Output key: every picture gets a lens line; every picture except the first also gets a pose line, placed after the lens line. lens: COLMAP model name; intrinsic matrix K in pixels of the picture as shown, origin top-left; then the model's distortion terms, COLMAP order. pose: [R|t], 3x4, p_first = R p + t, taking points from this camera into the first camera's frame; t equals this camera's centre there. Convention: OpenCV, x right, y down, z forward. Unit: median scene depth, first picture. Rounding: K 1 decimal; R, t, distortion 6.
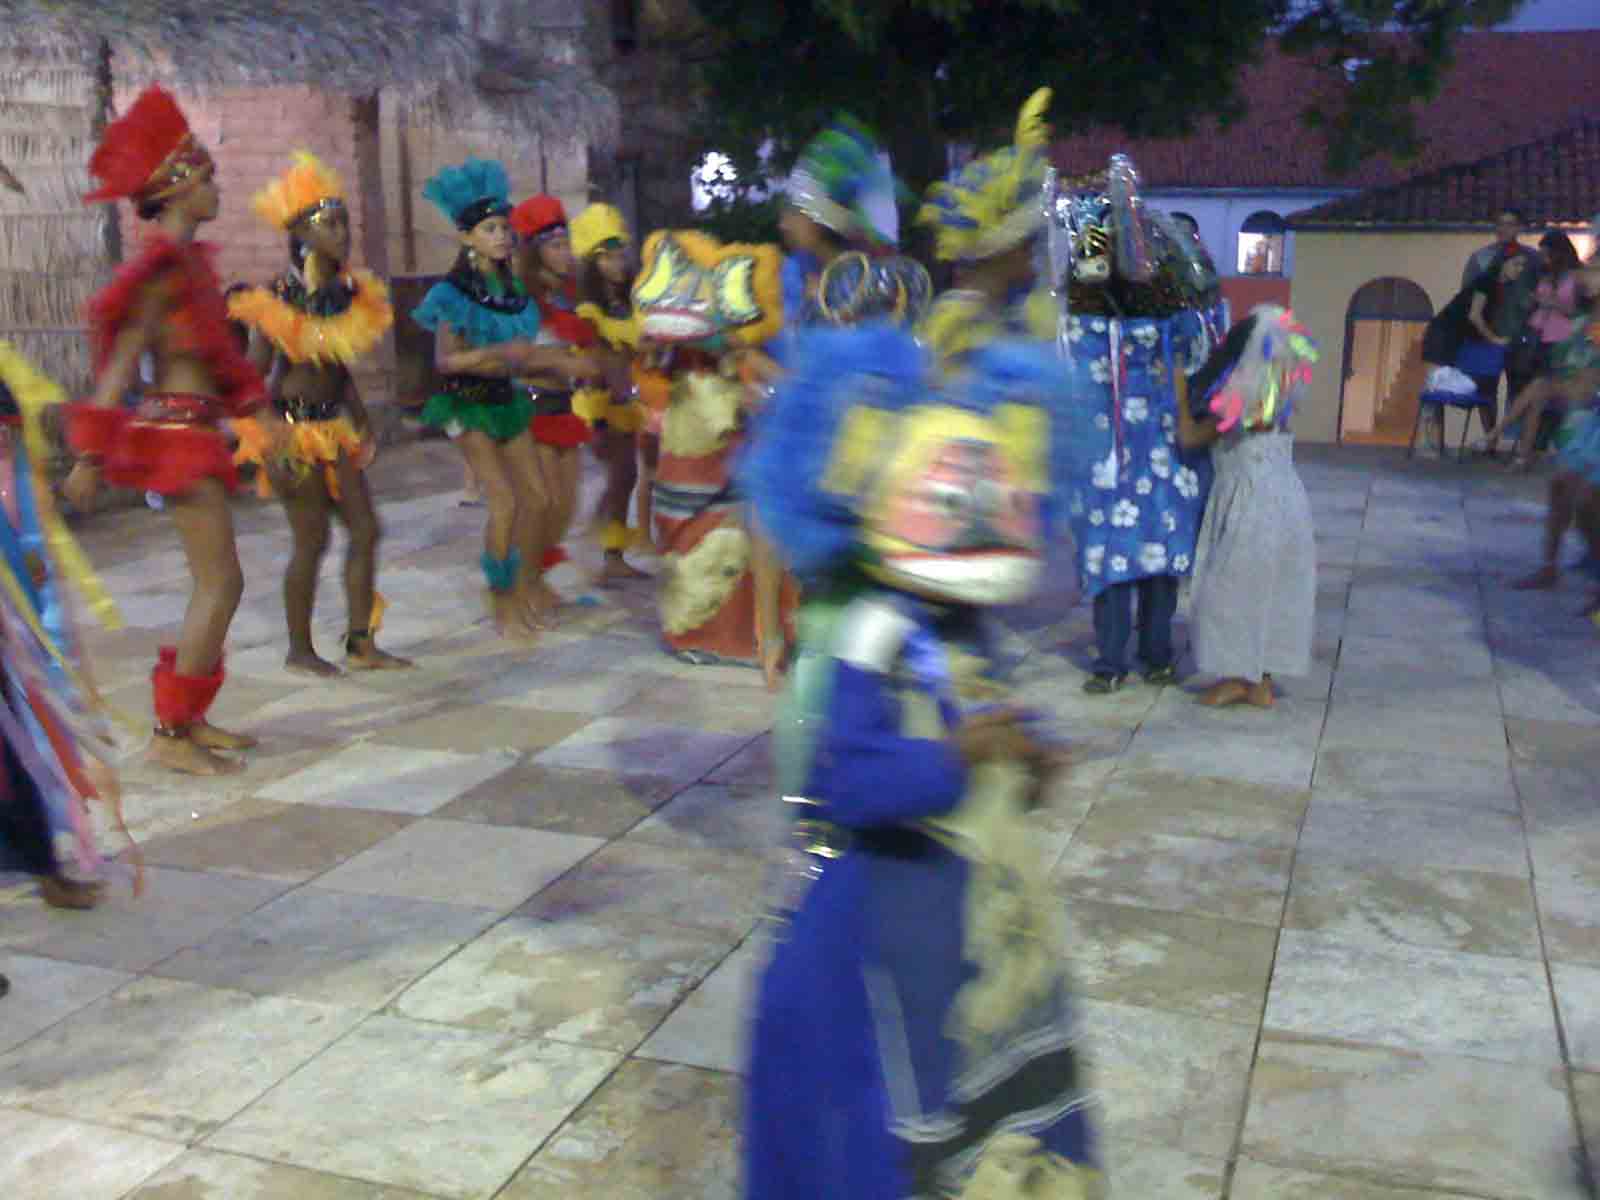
lens RADIAL K [[1765.1, 0, 800.0], [0, 1765.1, 600.0], [0, 0, 1]] dist [0.166859, -0.418228]
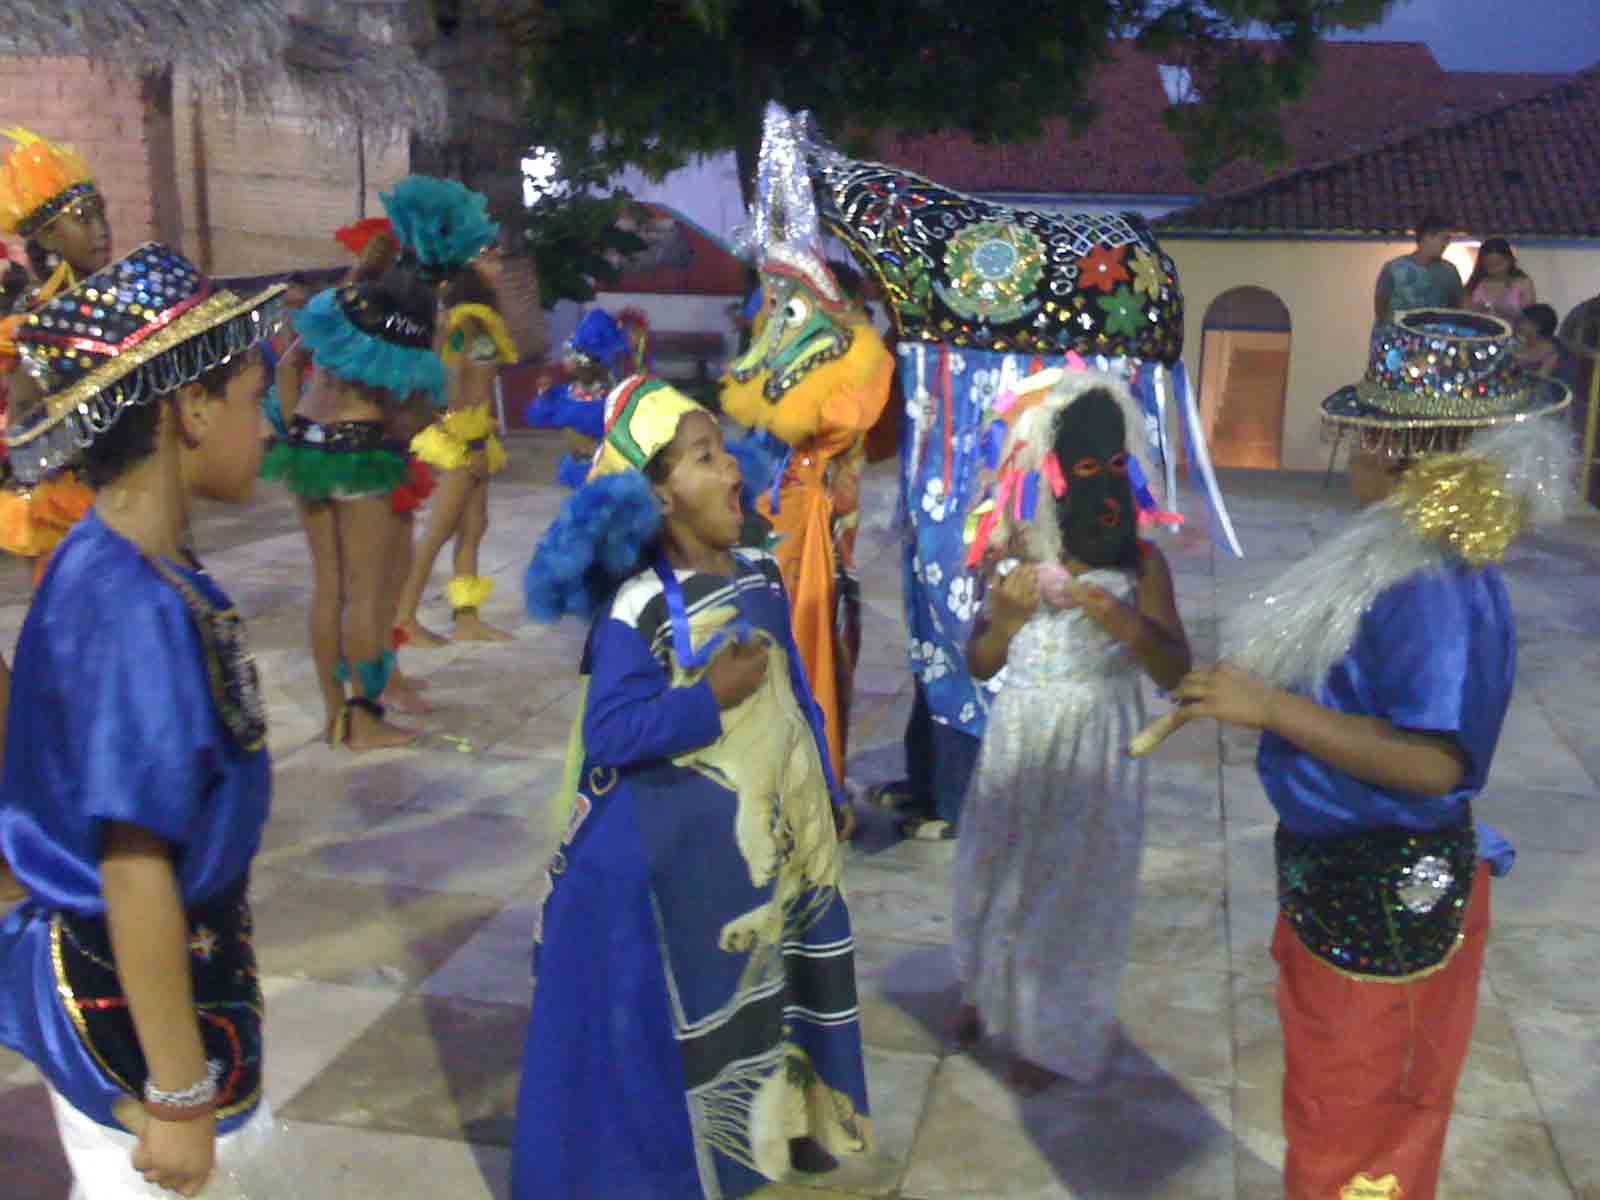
lens RADIAL K [[1765.1, 0, 800.0], [0, 1765.1, 600.0], [0, 0, 1]] dist [0.166859, -0.418228]
pose [[0.993863, -0.014406, 0.109678, -0.034540], [0.014442, 0.999896, 0.000468, -0.025345], [-0.109673, 0.001119, 0.993967, 0.115891]]
